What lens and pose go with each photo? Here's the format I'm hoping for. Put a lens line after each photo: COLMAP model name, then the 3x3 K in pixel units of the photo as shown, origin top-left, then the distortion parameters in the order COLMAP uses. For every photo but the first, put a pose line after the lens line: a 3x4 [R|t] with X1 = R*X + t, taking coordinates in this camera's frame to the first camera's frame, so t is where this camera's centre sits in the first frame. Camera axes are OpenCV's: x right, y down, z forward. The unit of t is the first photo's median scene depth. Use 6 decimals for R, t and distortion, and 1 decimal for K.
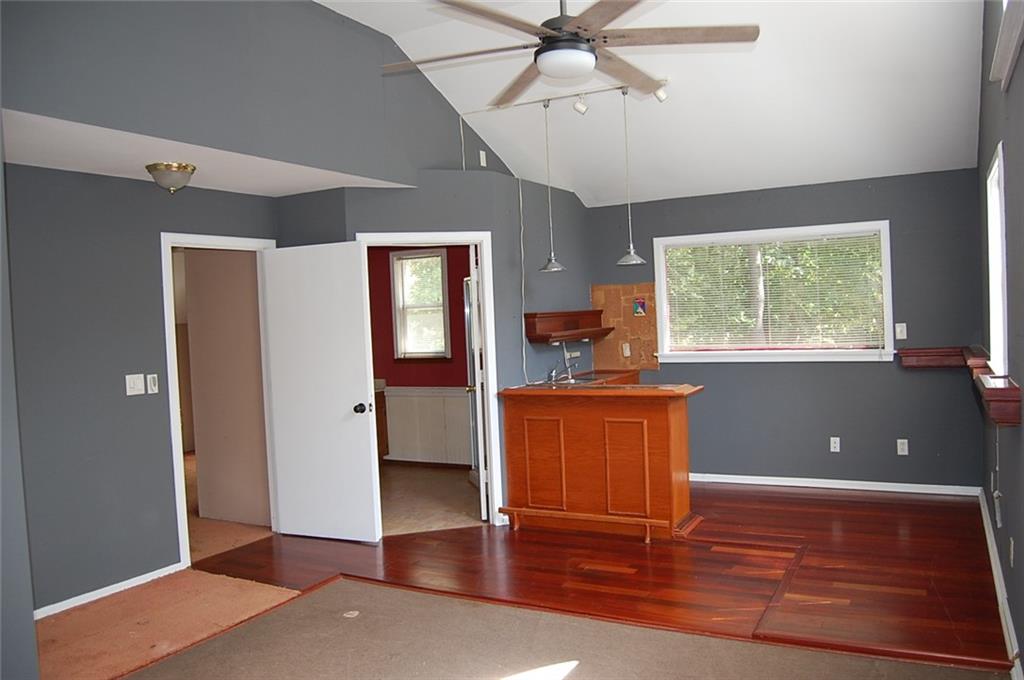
lens RADIAL K [[802.8, 0, 534.6], [0, 802.8, 341.4], [0, 0, 1]] dist [-0.089857, 0.030669]
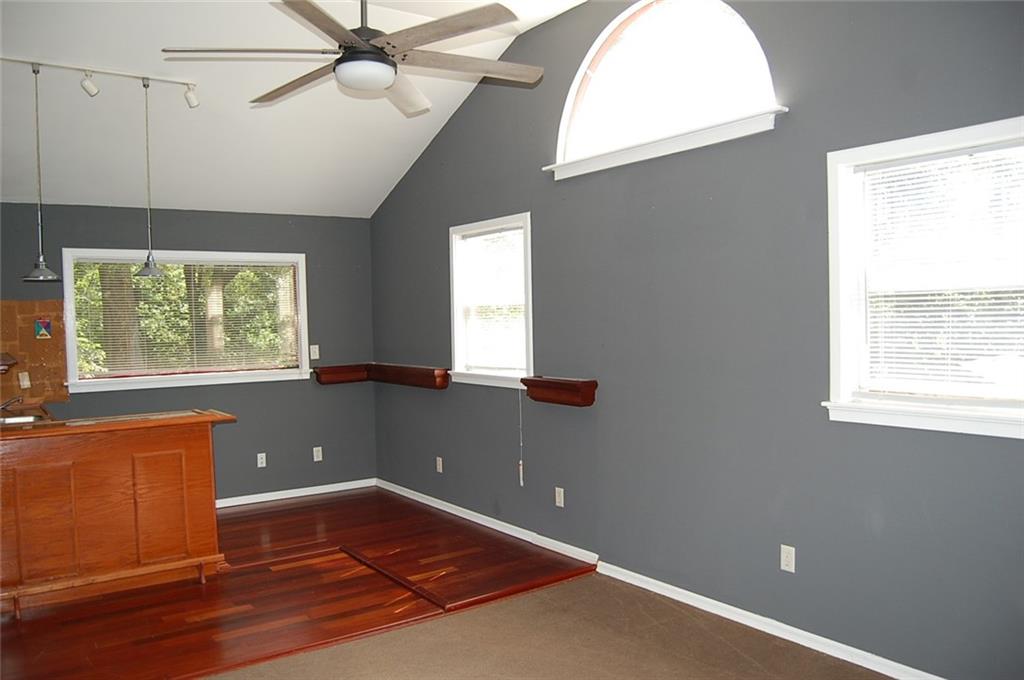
lens RADIAL K [[802.8, 0, 505.7], [0, 802.8, 338.9], [0, 0, 1]] dist [-0.089857, 0.030669]
pose [[0.452289, 0.006412, 0.891849, -0.436483], [0.034914, 0.999080, -0.024889, 0.006402], [-0.891188, 0.042395, 0.451649, 0.231766]]
